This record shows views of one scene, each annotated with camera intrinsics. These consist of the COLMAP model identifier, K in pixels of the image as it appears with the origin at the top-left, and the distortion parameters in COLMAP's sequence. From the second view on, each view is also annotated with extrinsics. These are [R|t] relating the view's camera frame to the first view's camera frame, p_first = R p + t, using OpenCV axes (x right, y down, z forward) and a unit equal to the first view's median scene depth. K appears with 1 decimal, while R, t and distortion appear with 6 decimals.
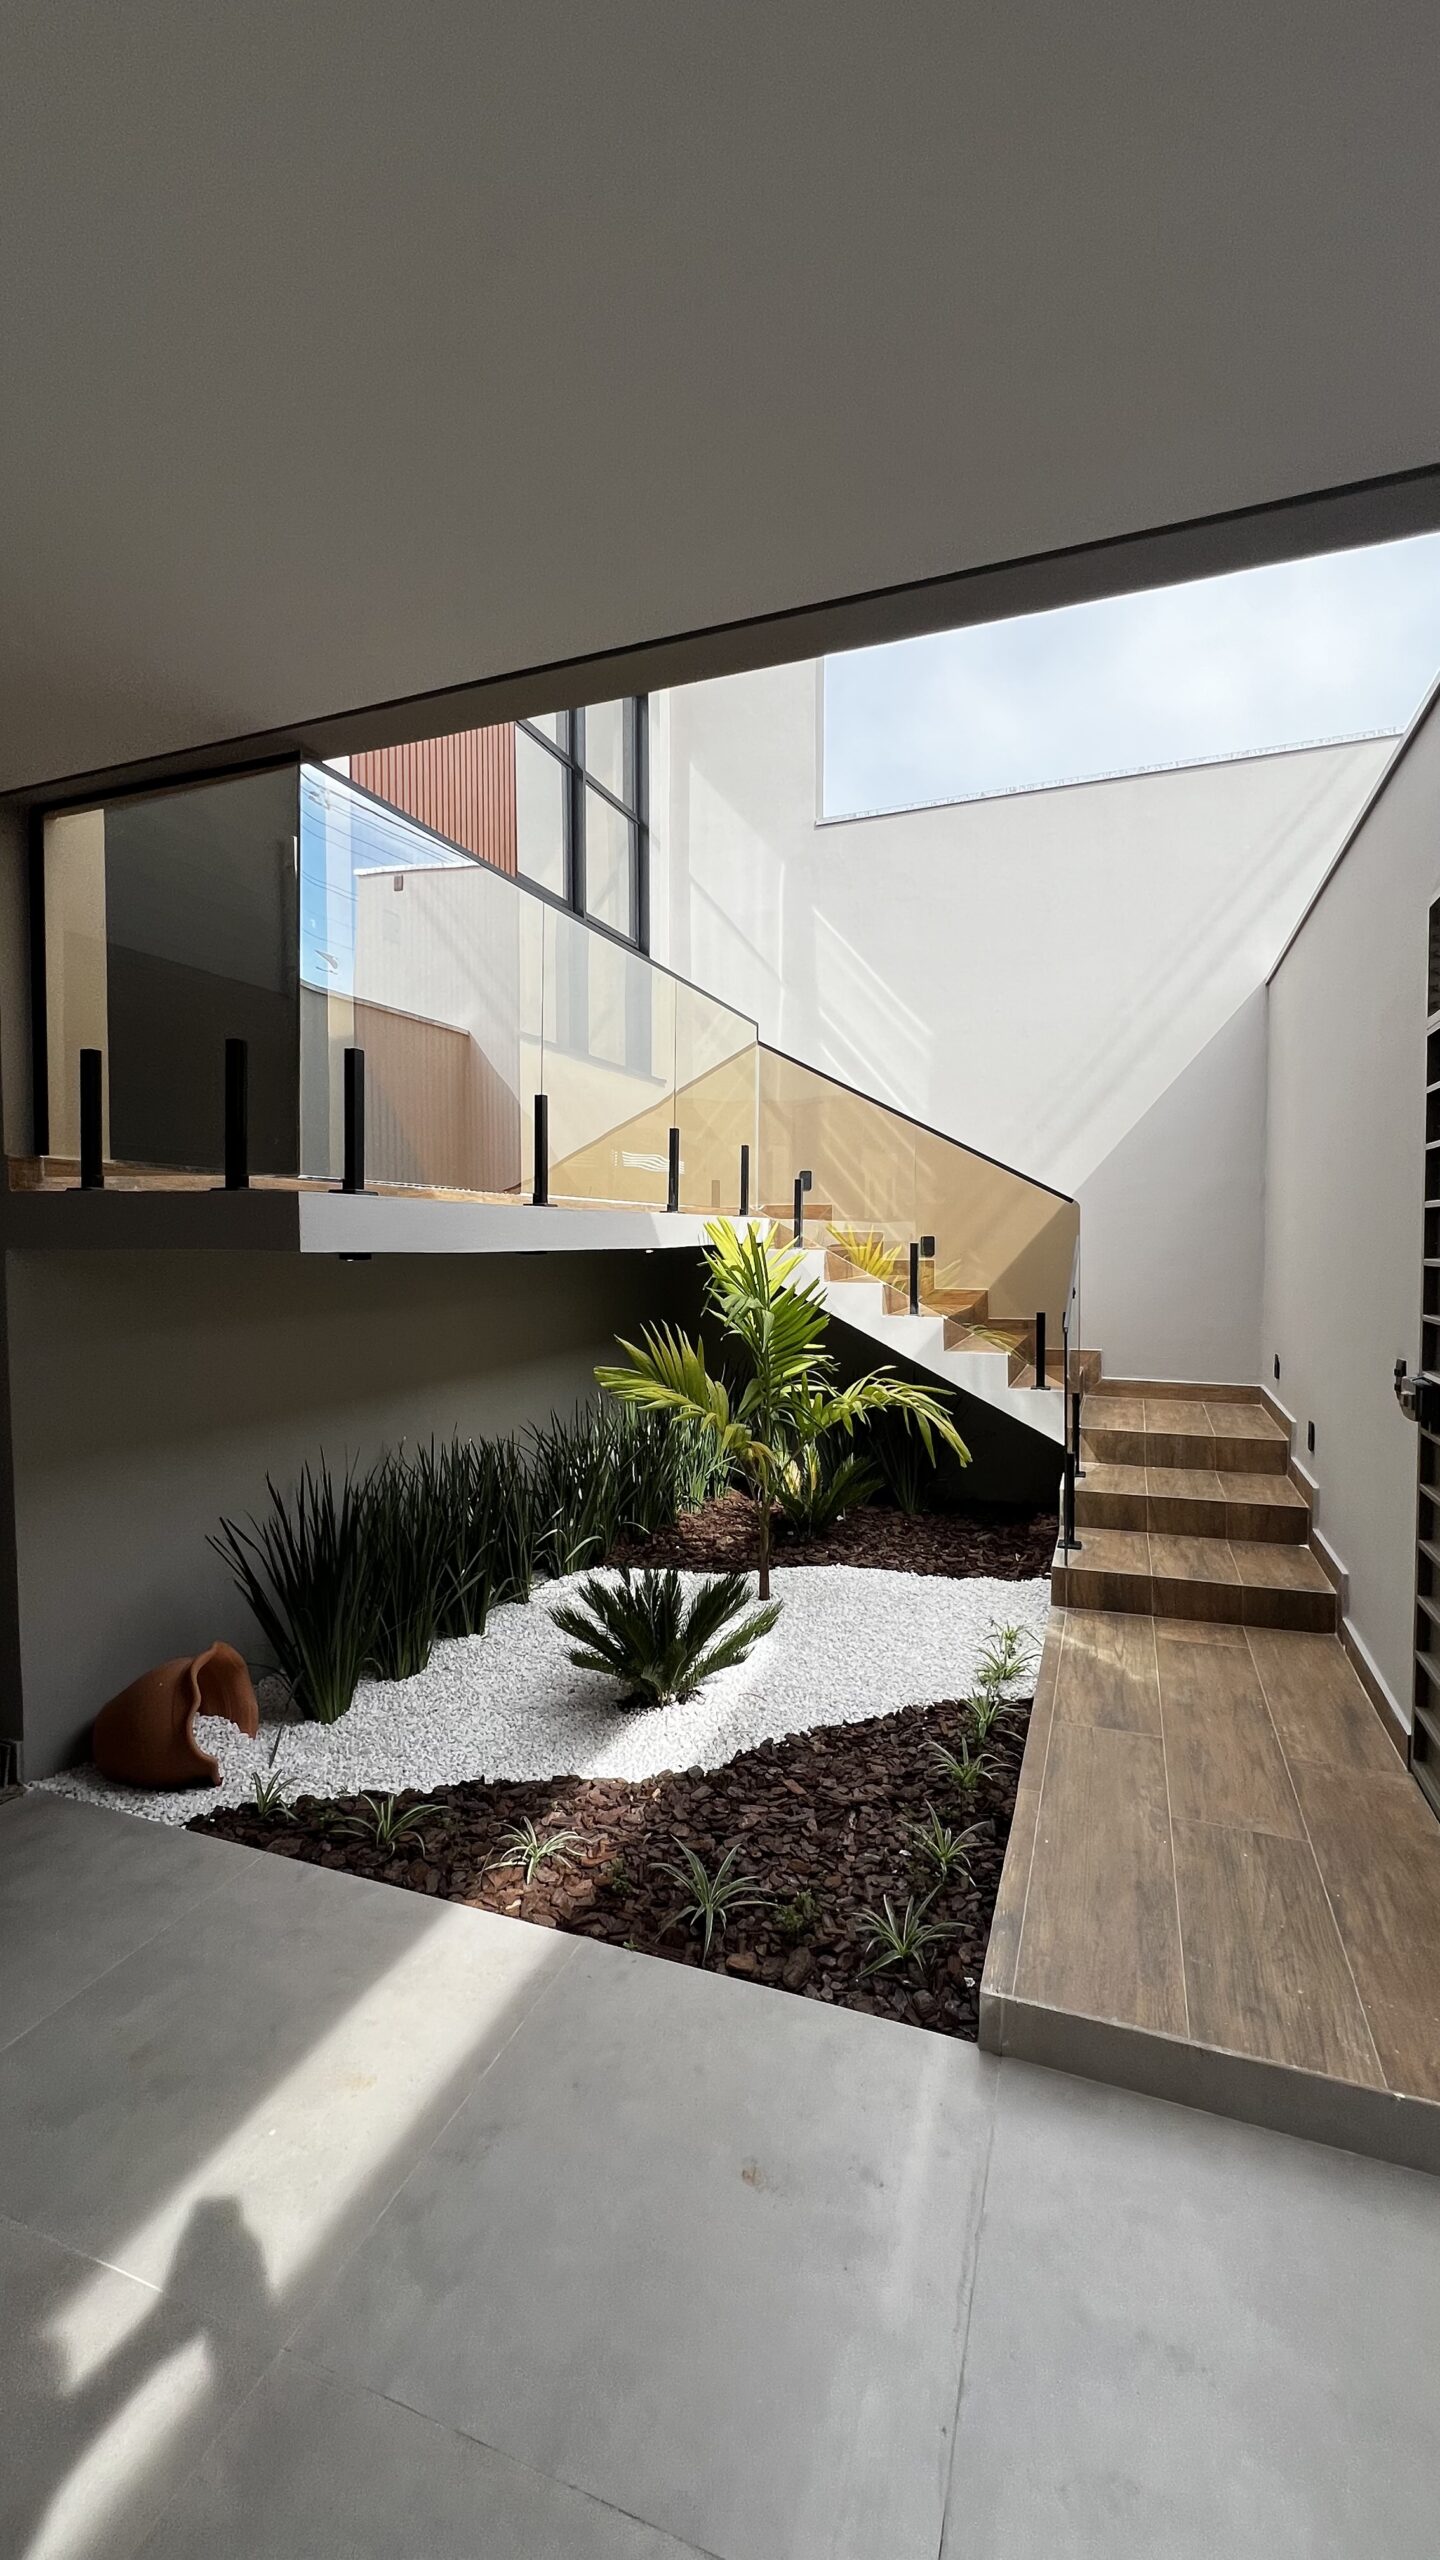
lens RADIAL K [[1028.6, 0, 719.5], [0, 1028.6, 1275.1], [0, 0, 1]] dist [-0.005988, 0.002276]
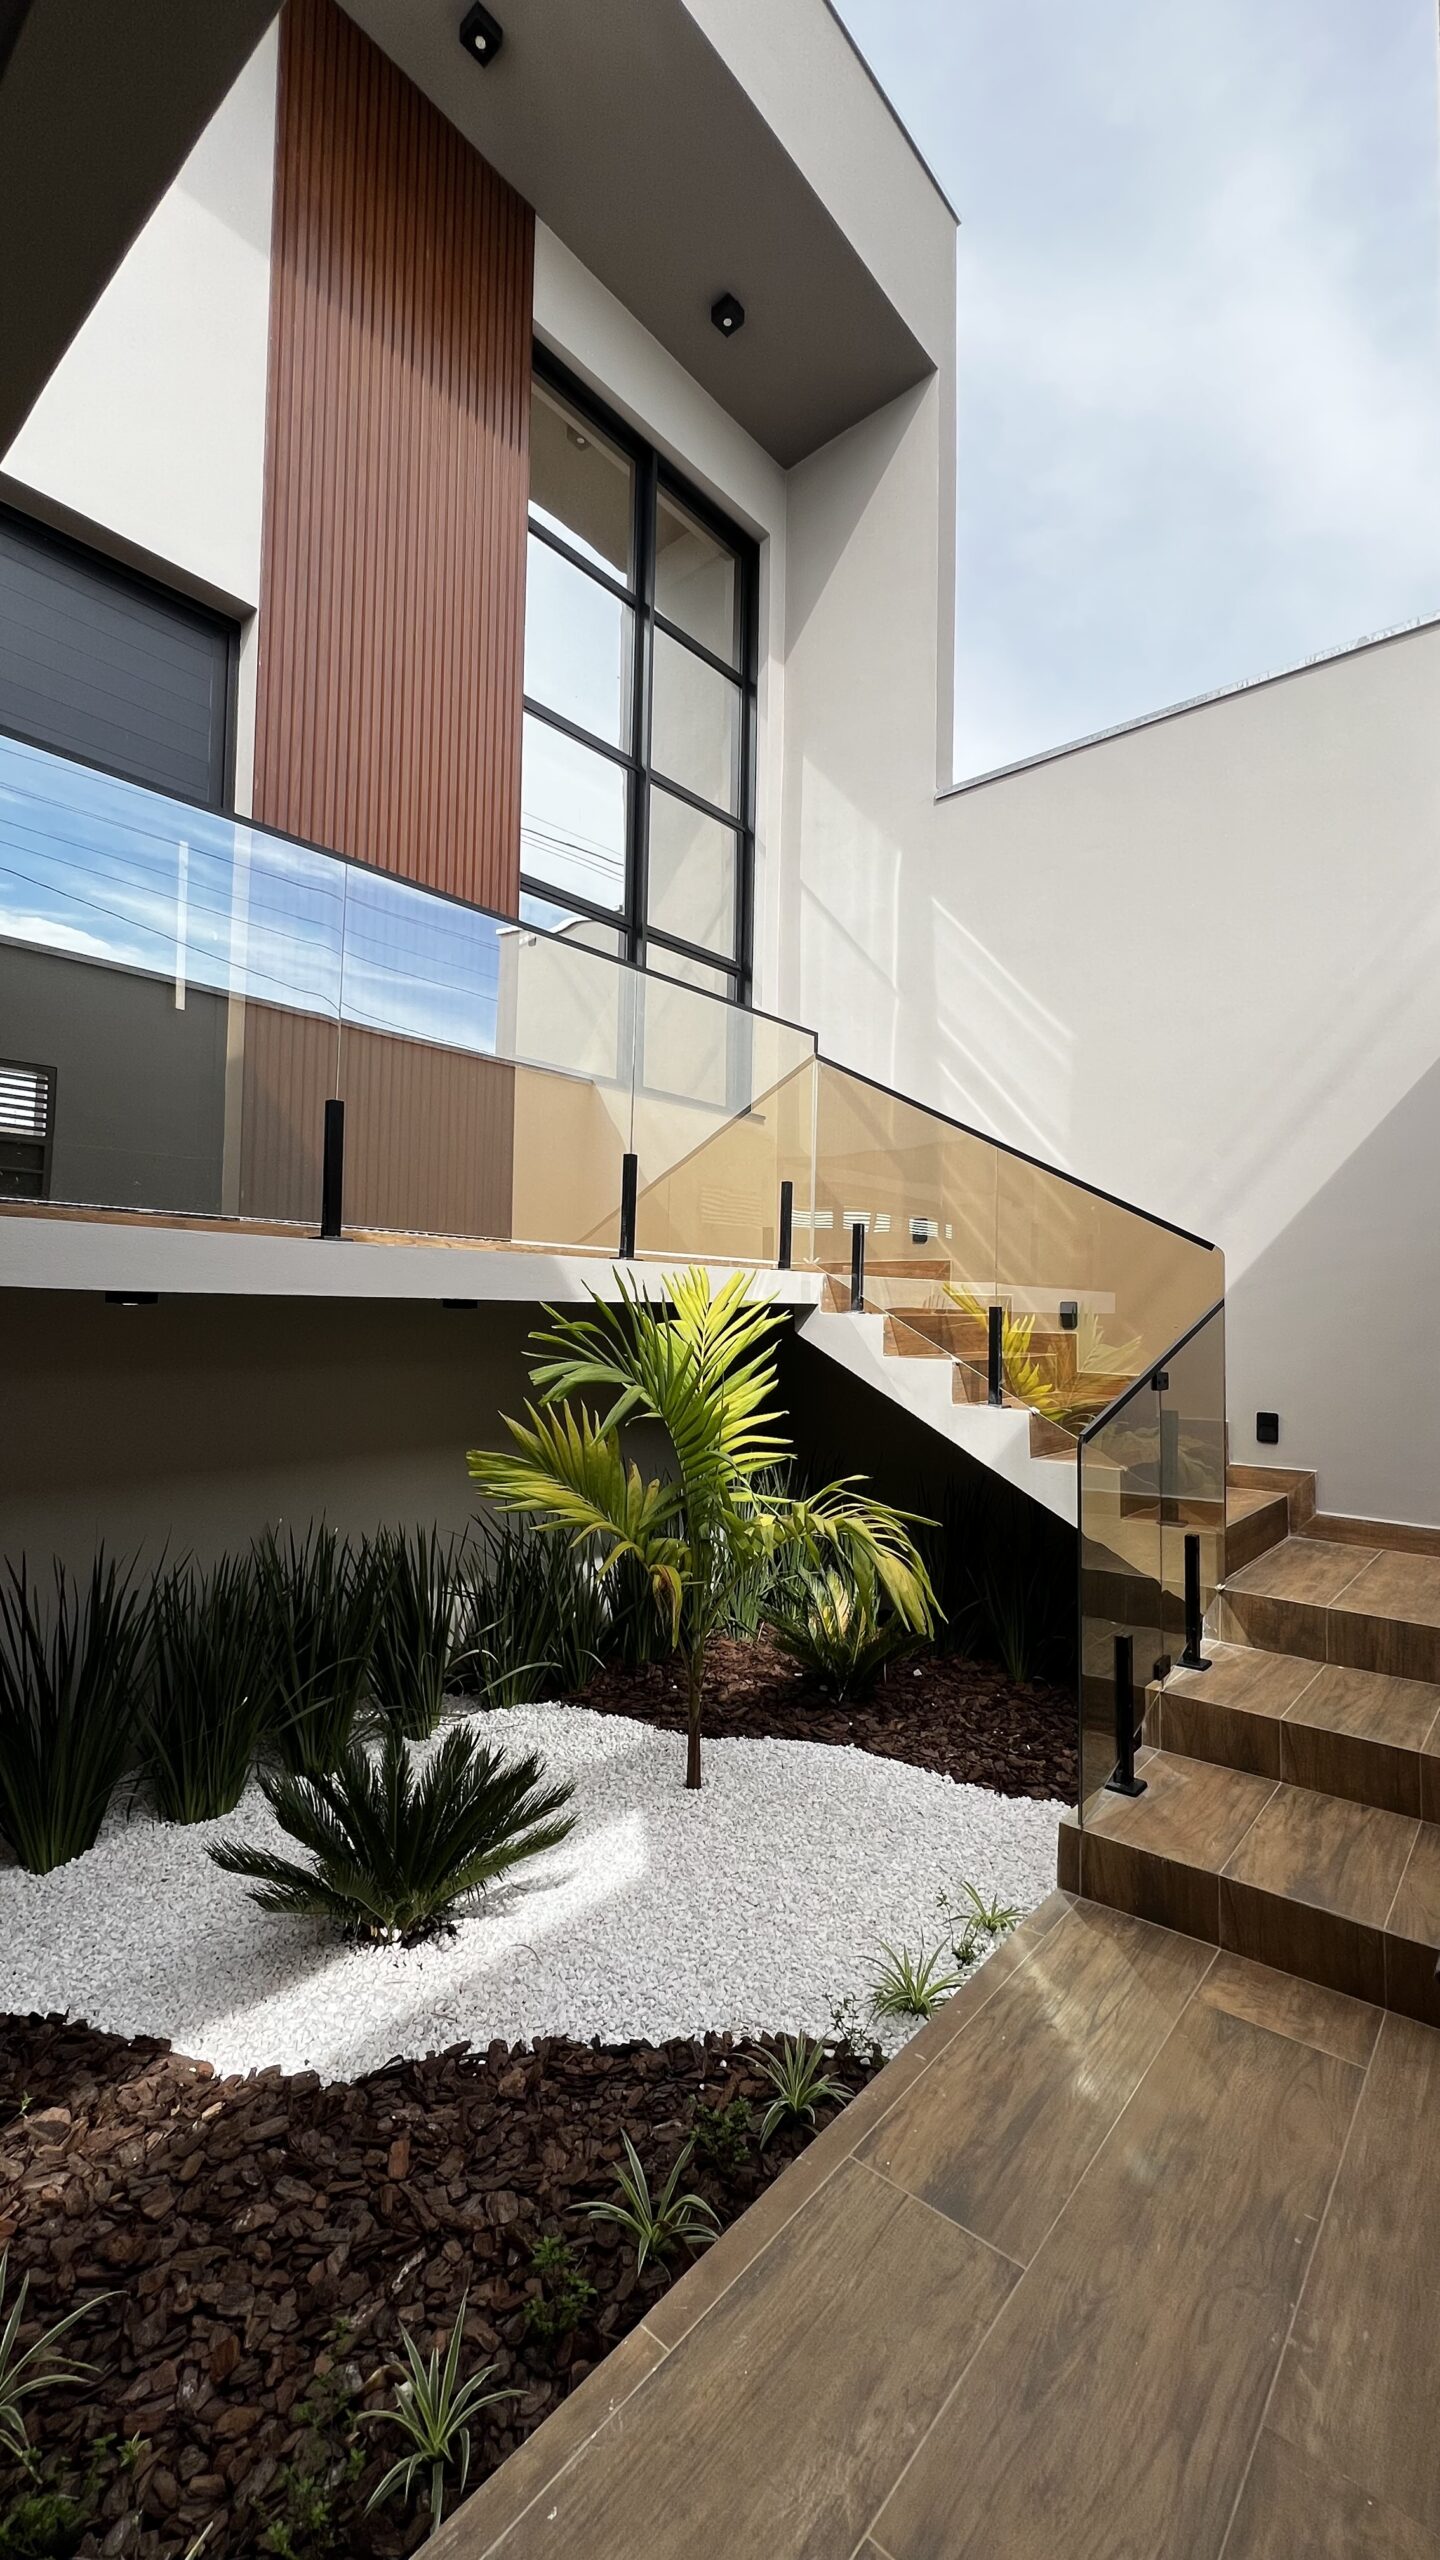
lens RADIAL K [[1028.6, 0, 722.8], [0, 1028.6, 1273.6], [0, 0, 1]] dist [-0.005988, 0.002276]
pose [[0.943694, 0.007068, -0.330745, 0.274329], [-0.032416, 0.996936, -0.071186, 0.004092], [0.329228, 0.077900, 0.941032, 0.267691]]
